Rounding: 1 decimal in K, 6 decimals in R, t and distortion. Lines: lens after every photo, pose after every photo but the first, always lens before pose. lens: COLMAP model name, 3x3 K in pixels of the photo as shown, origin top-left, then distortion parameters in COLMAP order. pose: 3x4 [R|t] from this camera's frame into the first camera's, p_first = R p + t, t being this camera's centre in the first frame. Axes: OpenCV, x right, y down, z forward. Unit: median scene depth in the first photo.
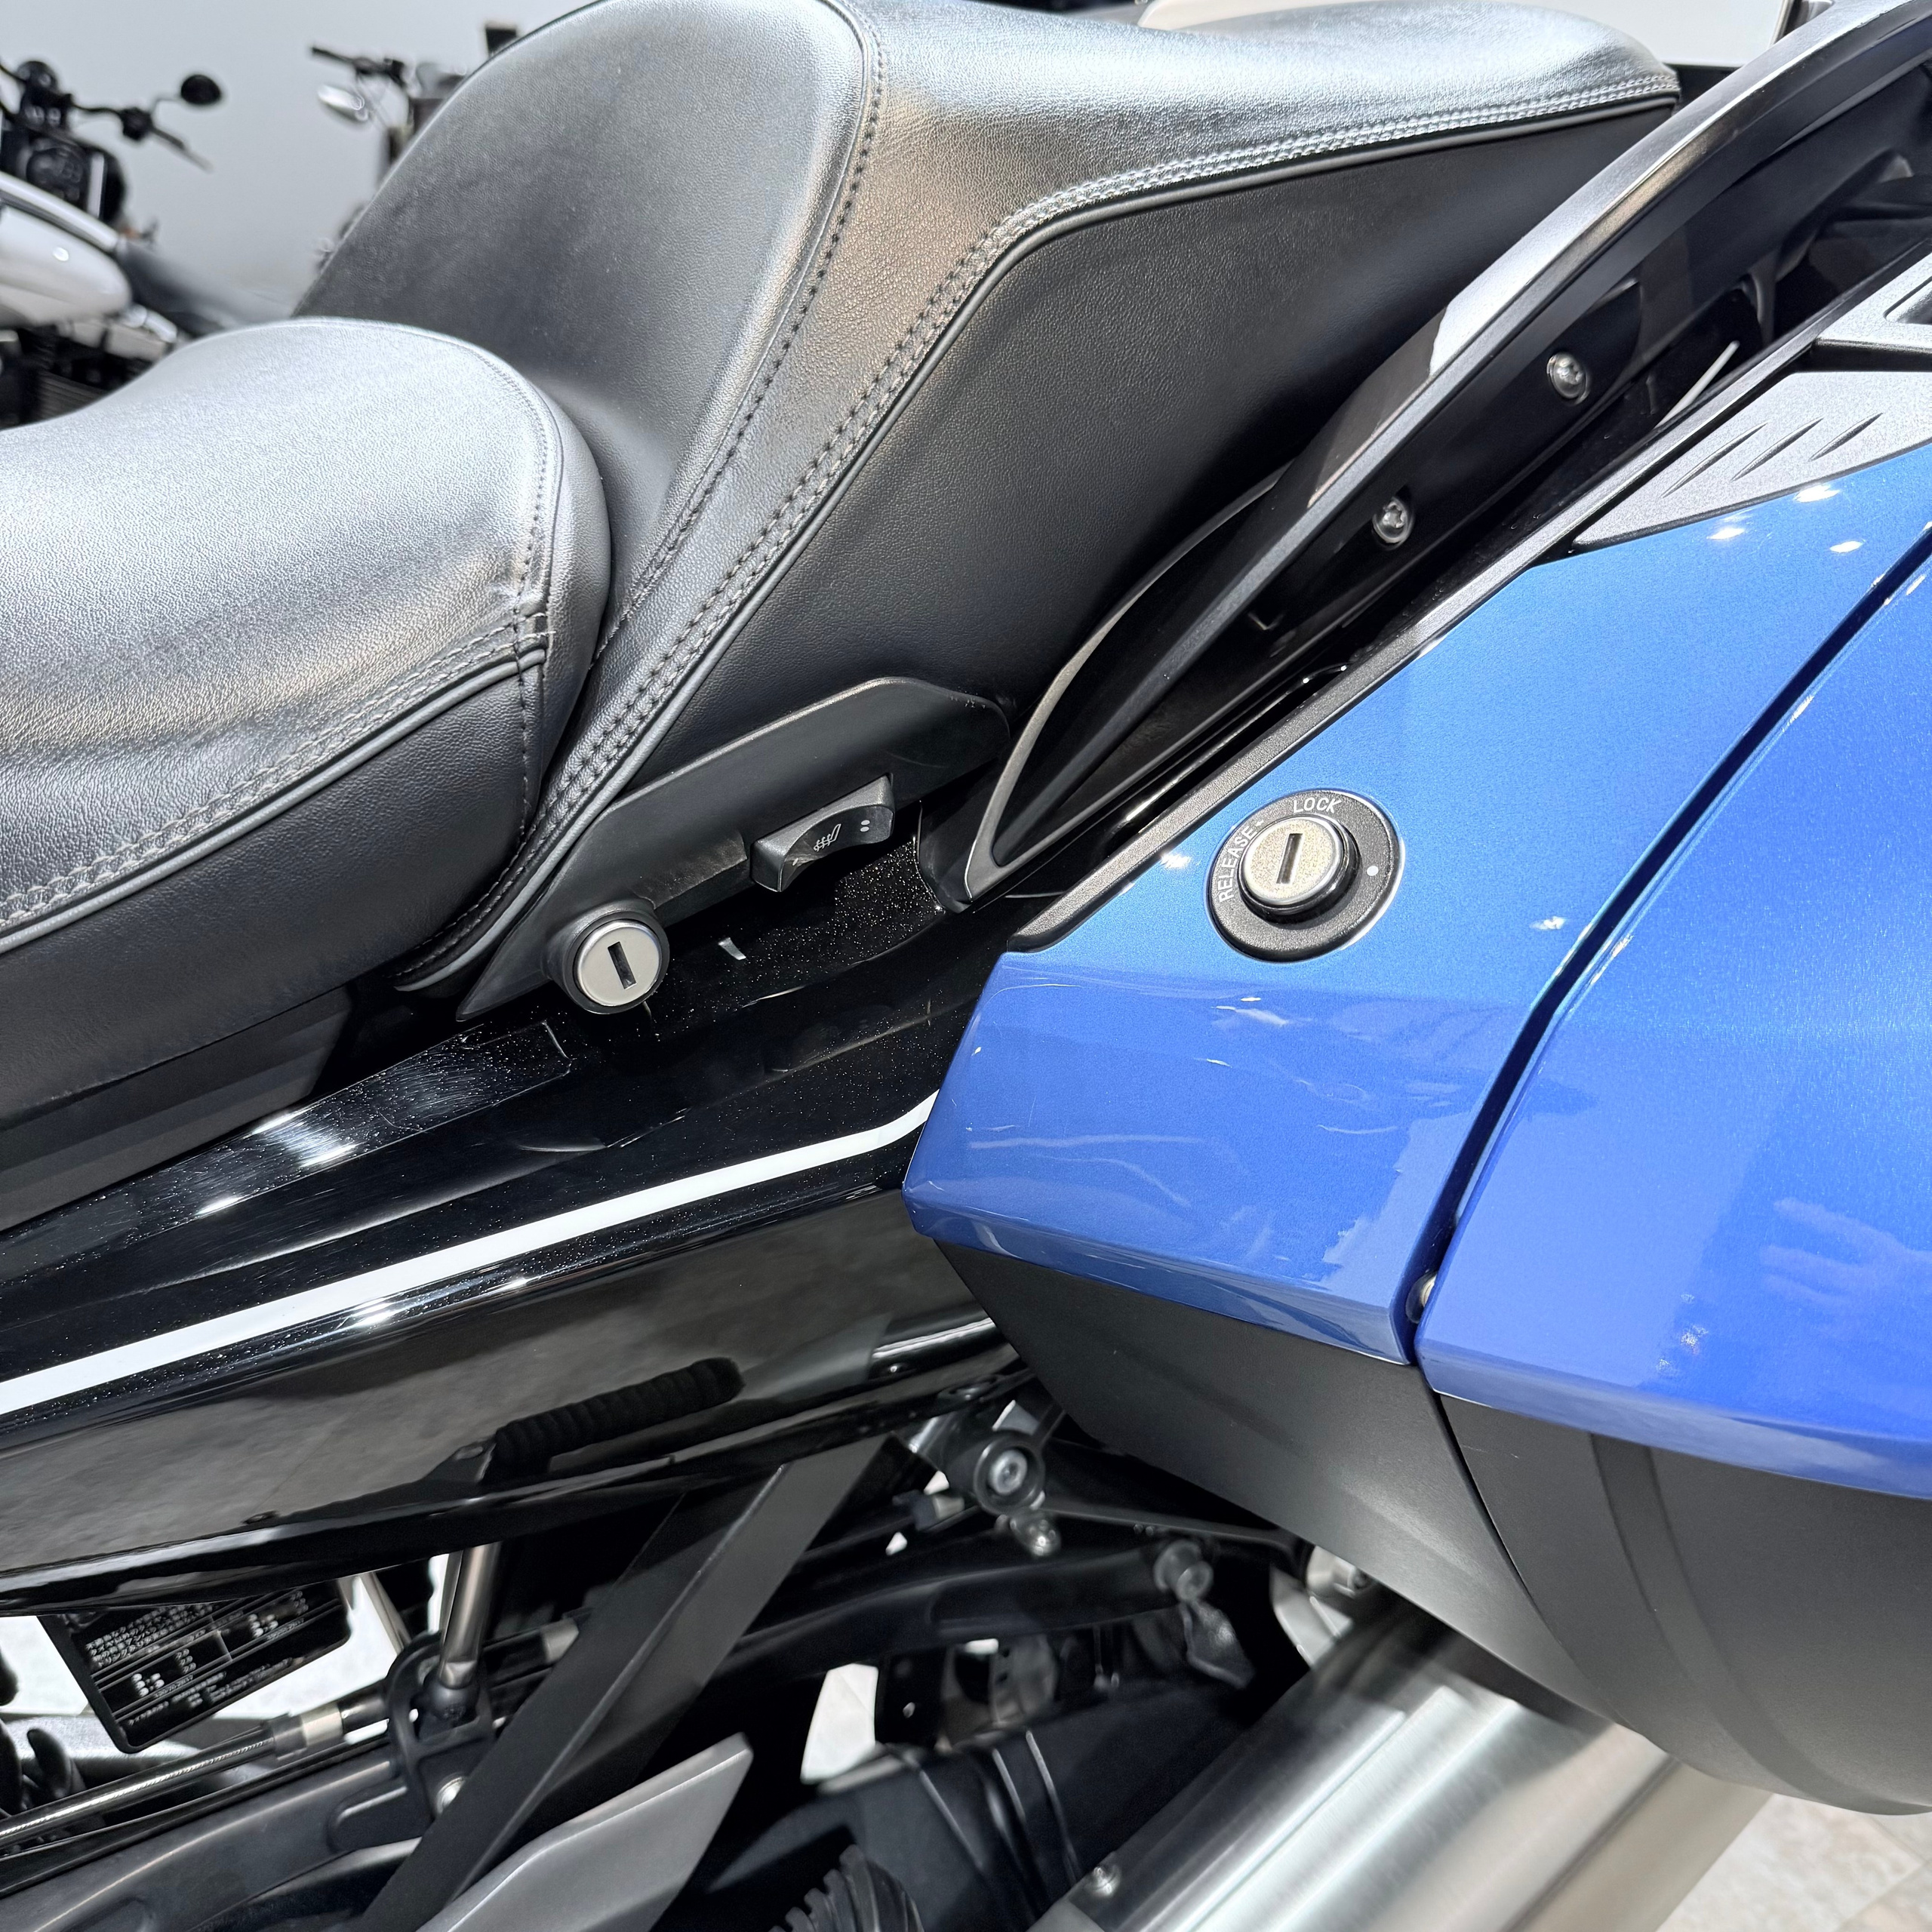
lens RADIAL K [[1838.0, 0, 957.6], [0, 1838.0, 962.5], [0, 0, 1]] dist [0.035664, -0.076634]
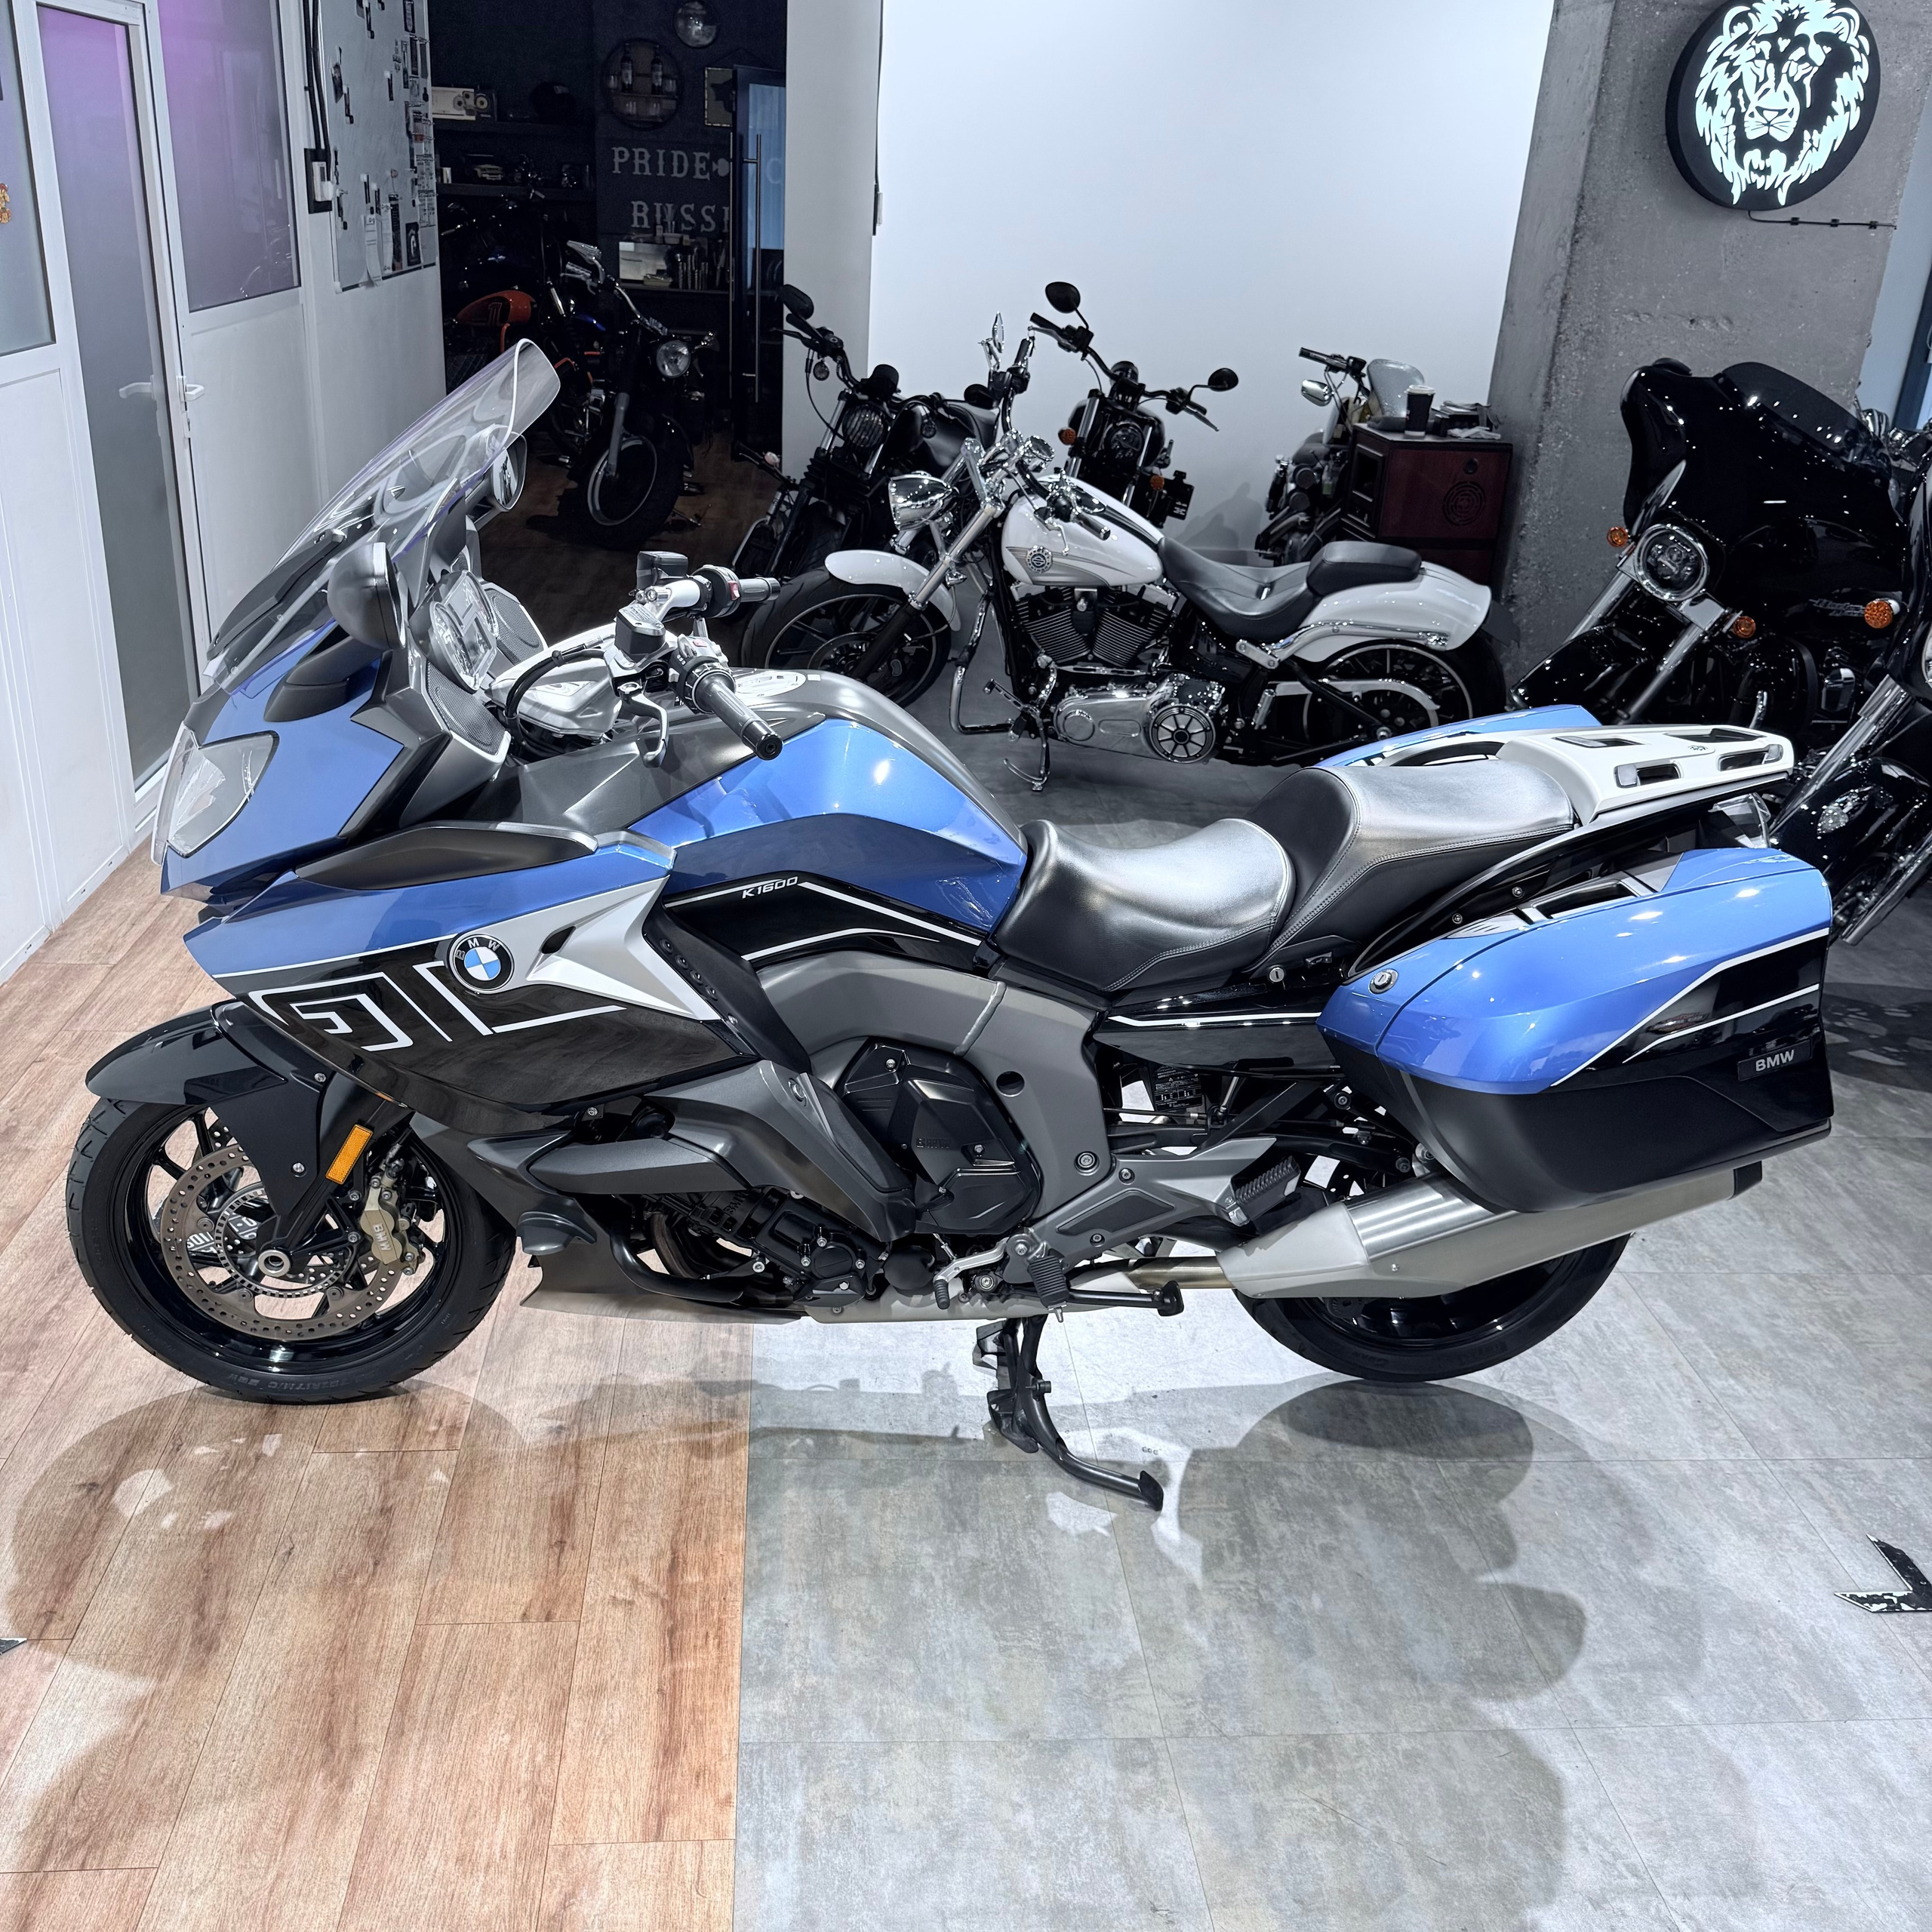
lens RADIAL K [[1802.2, 0, 959.6], [0, 1802.2, 955.2], [0, 0, 1]] dist [0.140221, -0.268723]
pose [[0.885576, 0.193304, -0.422360, 0.302943], [-0.207008, 0.978244, 0.013679, 0.015831], [0.415815, 0.075318, 0.906325, -1.049926]]
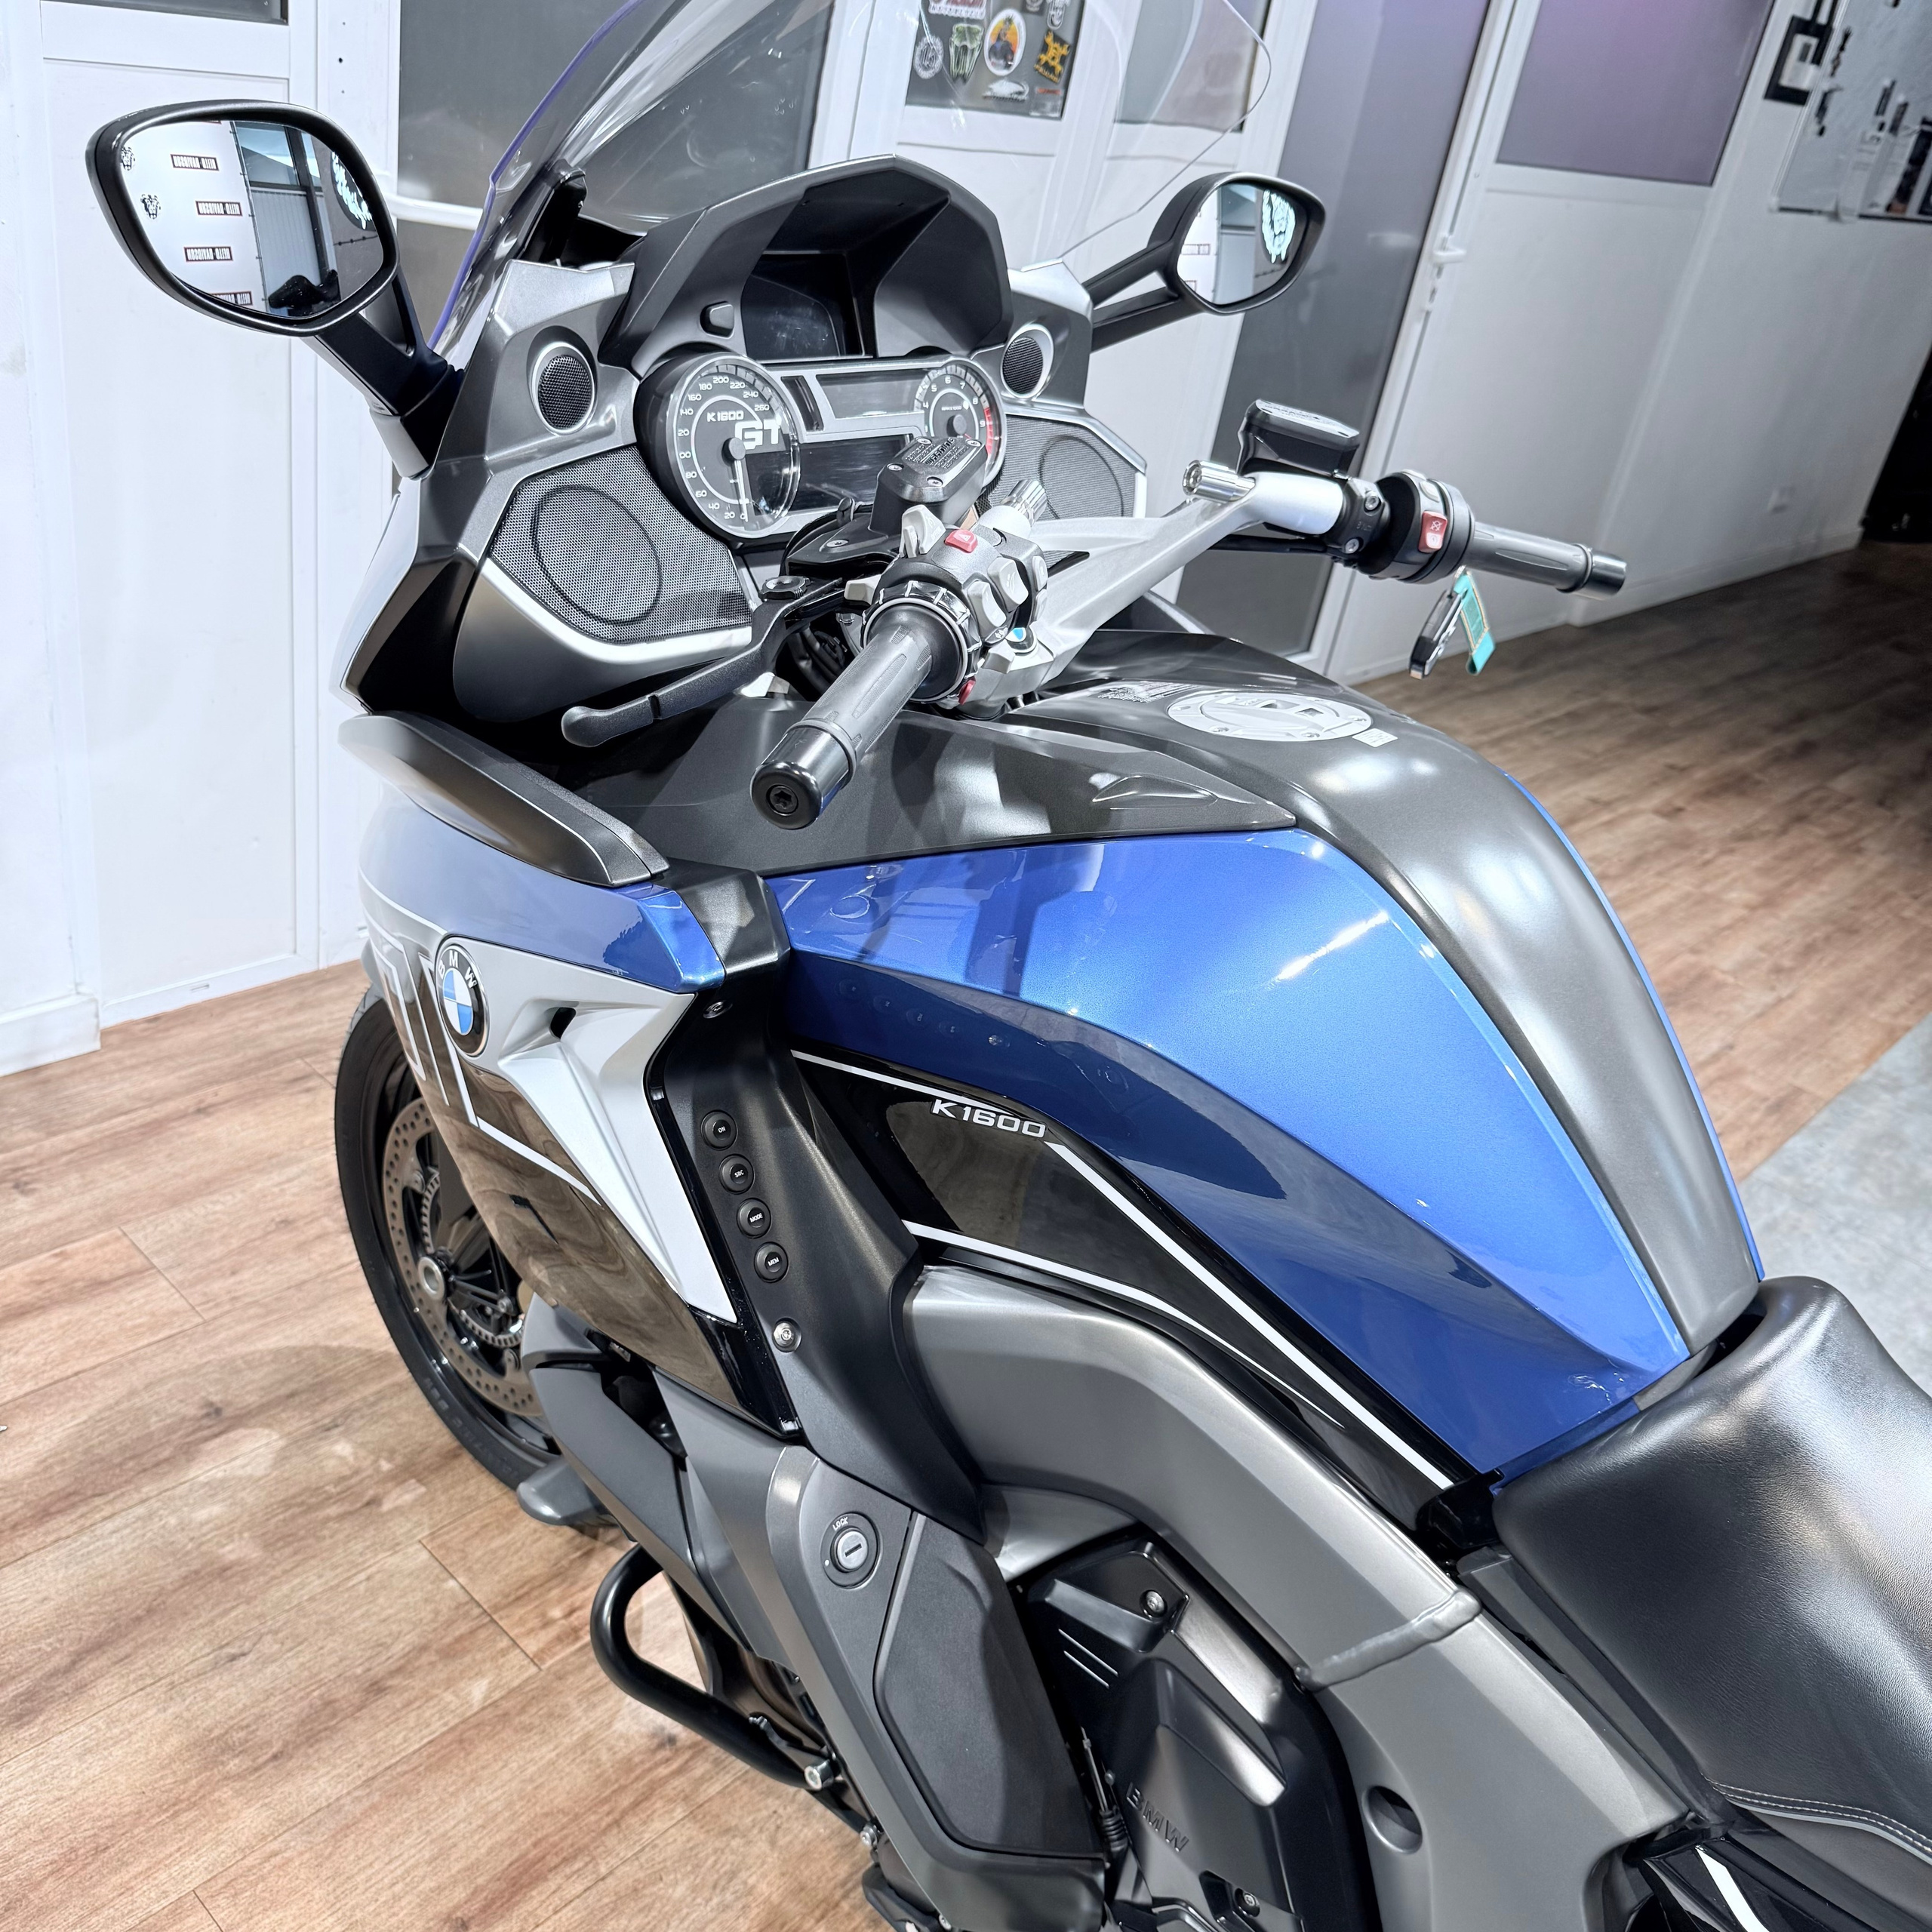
lens RADIAL K [[1838.0, 0, 957.6], [0, 1838.0, 962.5], [0, 0, 1]] dist [0.035664, -0.076634]
pose [[0.250196, 0.470082, -0.846419, 0.109690], [-0.525928, 0.799985, 0.288832, -0.178602], [0.812897, 0.372890, 0.447382, -0.274892]]
